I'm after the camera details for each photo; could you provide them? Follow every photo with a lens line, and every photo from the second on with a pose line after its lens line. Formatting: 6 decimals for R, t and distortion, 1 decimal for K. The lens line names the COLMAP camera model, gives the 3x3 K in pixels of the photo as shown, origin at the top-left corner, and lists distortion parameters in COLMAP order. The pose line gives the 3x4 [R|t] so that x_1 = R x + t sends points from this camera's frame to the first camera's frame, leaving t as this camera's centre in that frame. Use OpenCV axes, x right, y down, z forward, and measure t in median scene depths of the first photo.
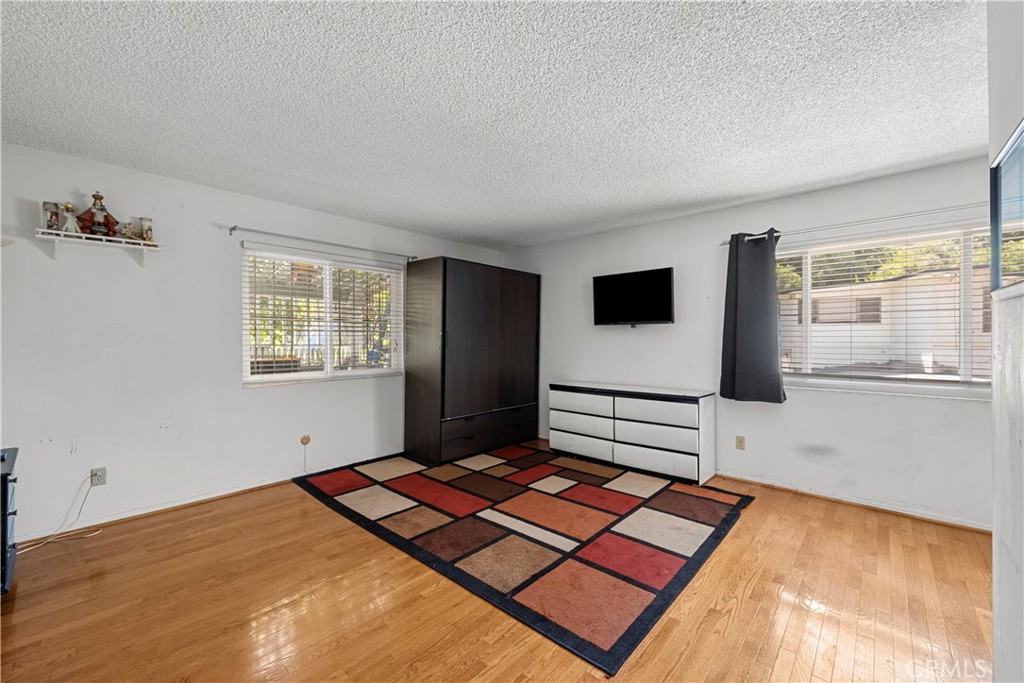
lens RADIAL K [[415.0, 0, 510.0], [0, 415.0, 338.5], [0, 0, 1]] dist [-0.000686, -0.000199]
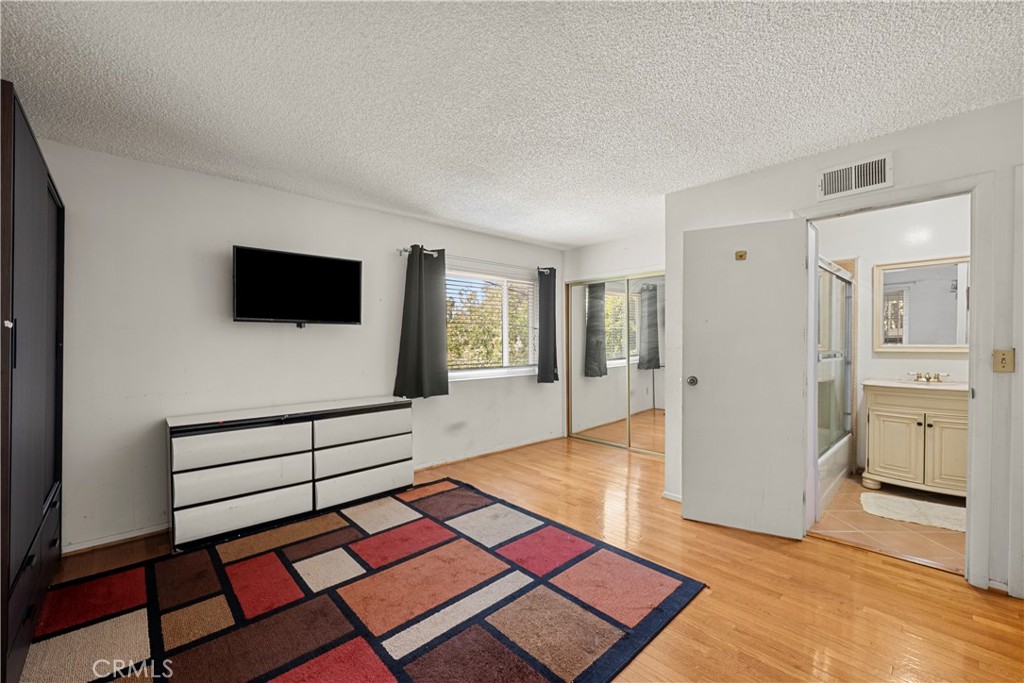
lens RADIAL K [[415.0, 0, 510.6], [0, 415.0, 343.2], [0, 0, 1]] dist [-0.000686, -0.000199]
pose [[0.084075, -0.005232, 0.996446, -0.560497], [0.003516, 0.999982, 0.004954, -0.000109], [-0.996453, 0.003087, 0.084092, 0.726739]]
